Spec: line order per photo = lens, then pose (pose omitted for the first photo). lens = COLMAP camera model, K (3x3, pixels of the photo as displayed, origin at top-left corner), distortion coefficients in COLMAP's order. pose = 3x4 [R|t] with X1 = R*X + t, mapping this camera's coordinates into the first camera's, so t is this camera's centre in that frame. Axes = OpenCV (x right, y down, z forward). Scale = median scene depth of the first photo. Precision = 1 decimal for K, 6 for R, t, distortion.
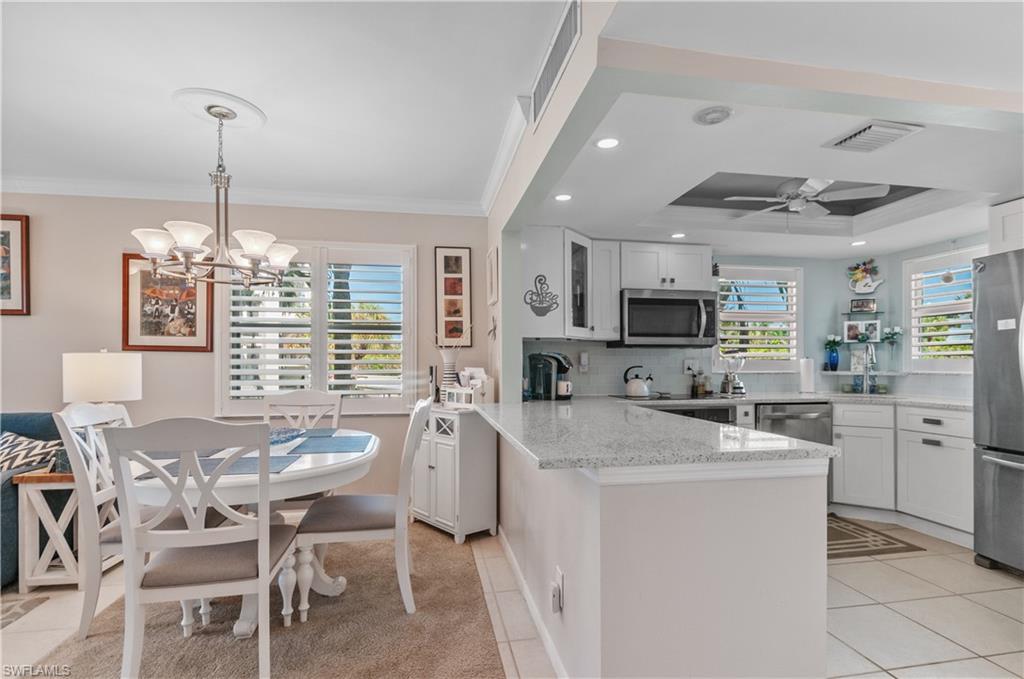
lens RADIAL K [[511.4, 0, 512.1], [0, 511.4, 358.3], [0, 0, 1]] dist [-0.000521, -0.004937]
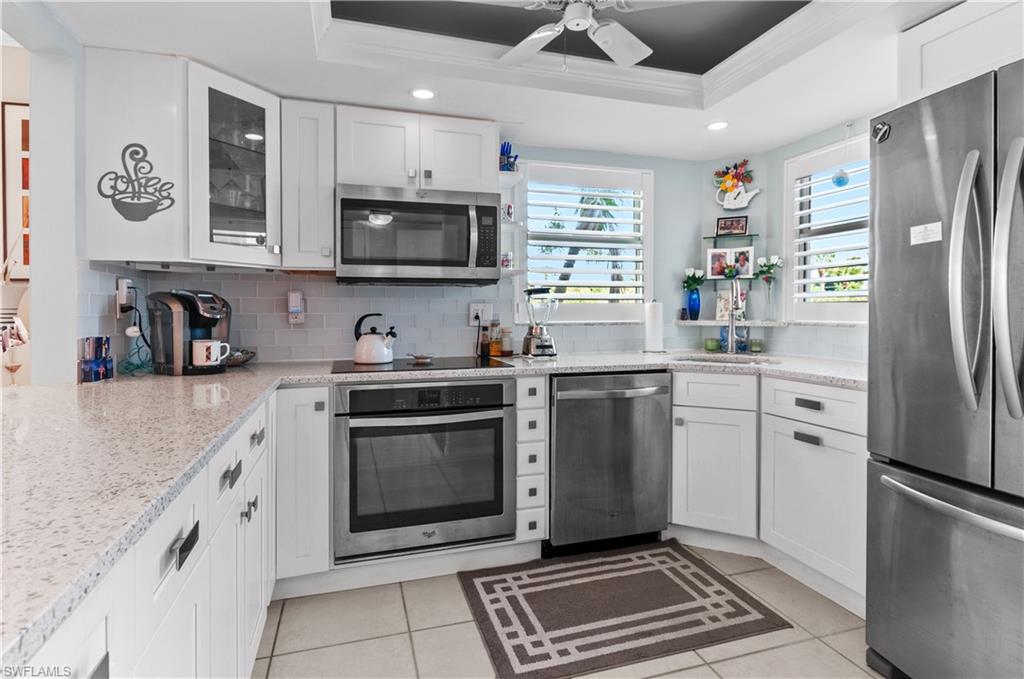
lens RADIAL K [[528.2, 0, 511.3], [0, 528.2, 315.5], [0, 0, 1]] dist [-0.002104, -0.002095]
pose [[0.992869, -0.002296, 0.119190, 0.357618], [0.000084, 0.999828, 0.018563, 0.006170], [-0.119212, -0.018420, 0.992698, 0.377910]]
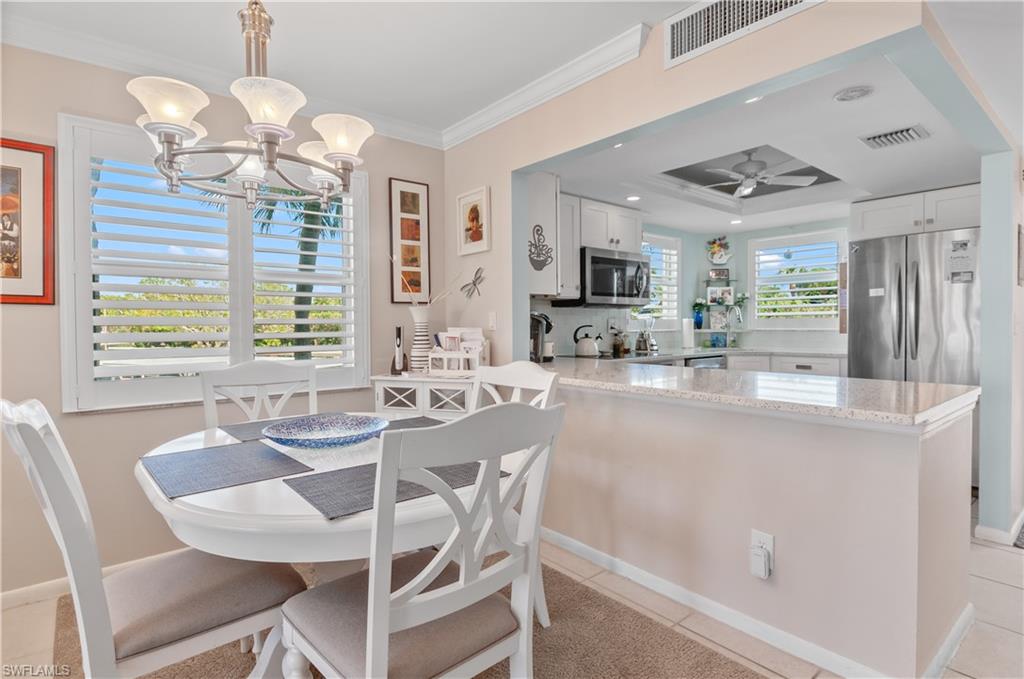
lens RADIAL K [[527.8, 0, 508.7], [0, 527.8, 332.4], [0, 0, 1]] dist [0.001459, -0.004431]
pose [[0.869267, -0.011231, 0.494215, -0.425946], [-0.000055, 0.999740, 0.022814, 0.005748], [-0.494343, -0.019859, 0.869040, 0.196317]]
